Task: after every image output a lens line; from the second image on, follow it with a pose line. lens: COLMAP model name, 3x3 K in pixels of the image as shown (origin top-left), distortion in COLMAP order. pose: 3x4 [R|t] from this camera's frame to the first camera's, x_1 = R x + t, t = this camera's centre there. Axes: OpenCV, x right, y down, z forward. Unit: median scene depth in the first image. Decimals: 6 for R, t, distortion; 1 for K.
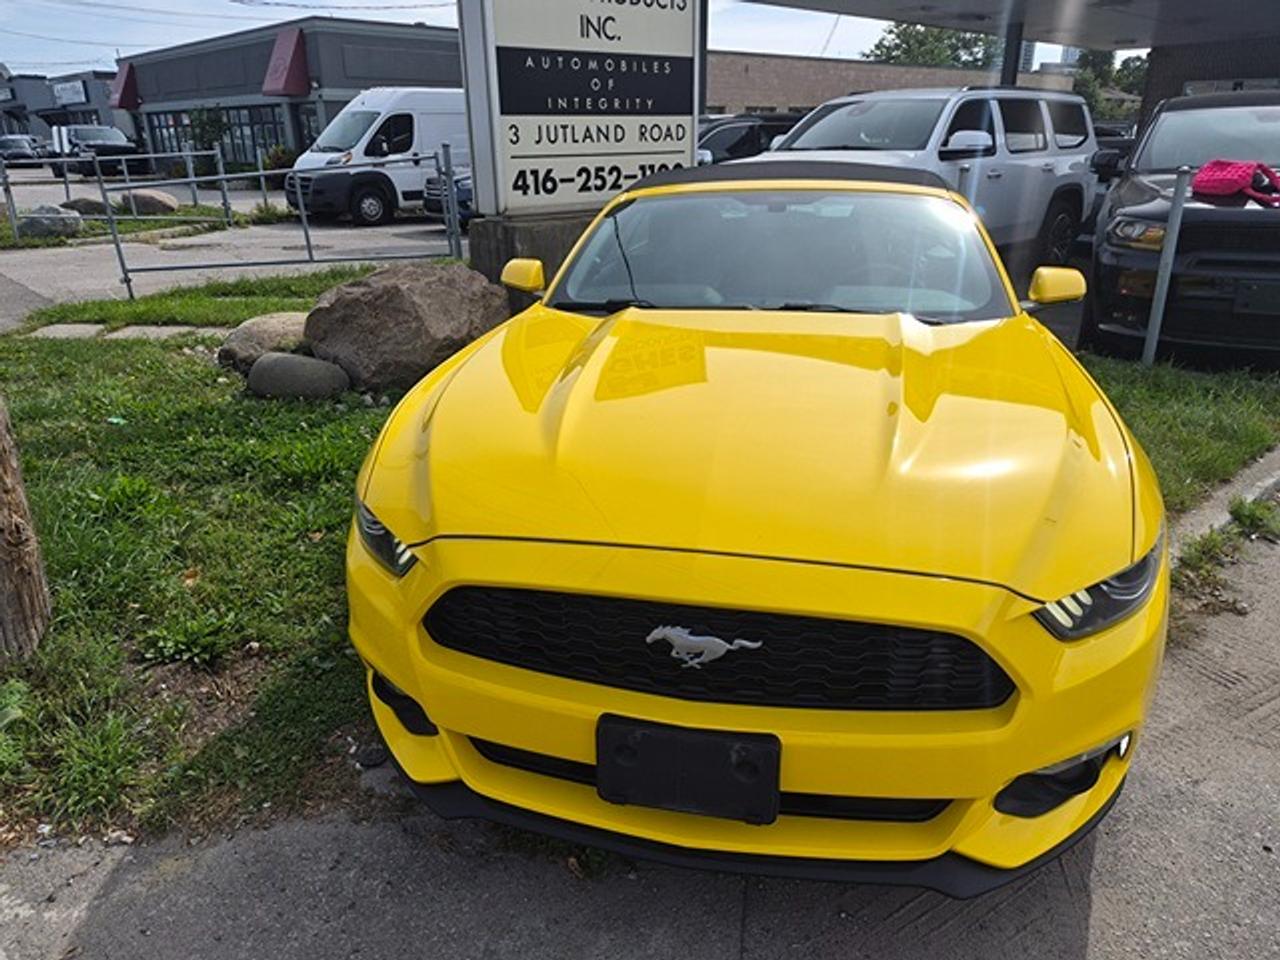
lens RADIAL K [[870.6, 0, 641.5], [0, 870.6, 480.2], [0, 0, 1]] dist [0.034170, -0.018163]
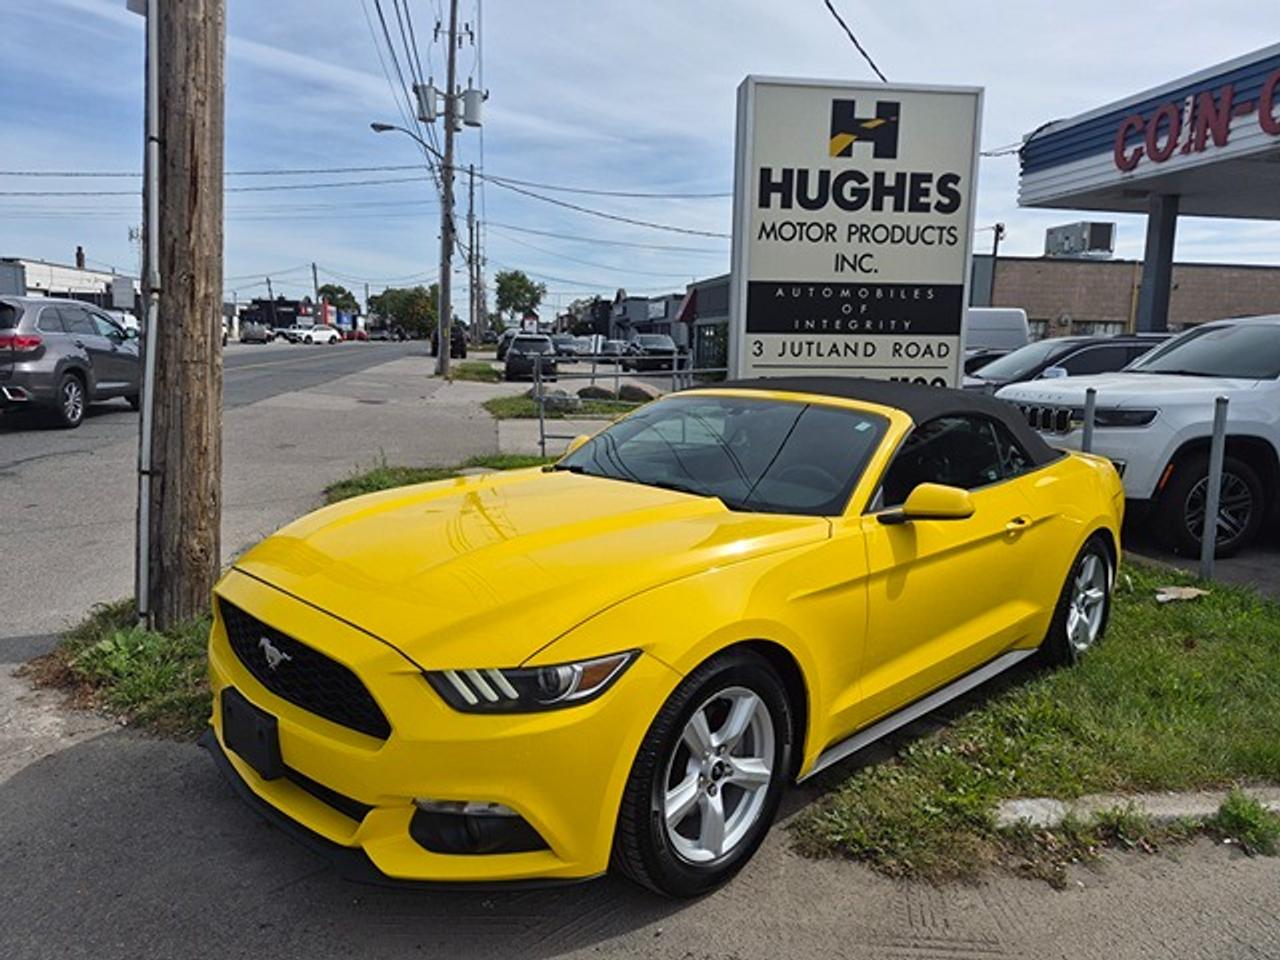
lens RADIAL K [[870.6, 0, 642.5], [0, 870.6, 481.1], [0, 0, 1]] dist [0.034170, -0.018163]
pose [[0.837295, 0.110843, -0.535399, 0.347260], [-0.225333, 0.962162, -0.153196, -0.004282], [0.498160, 0.248913, 0.830590, -0.015086]]
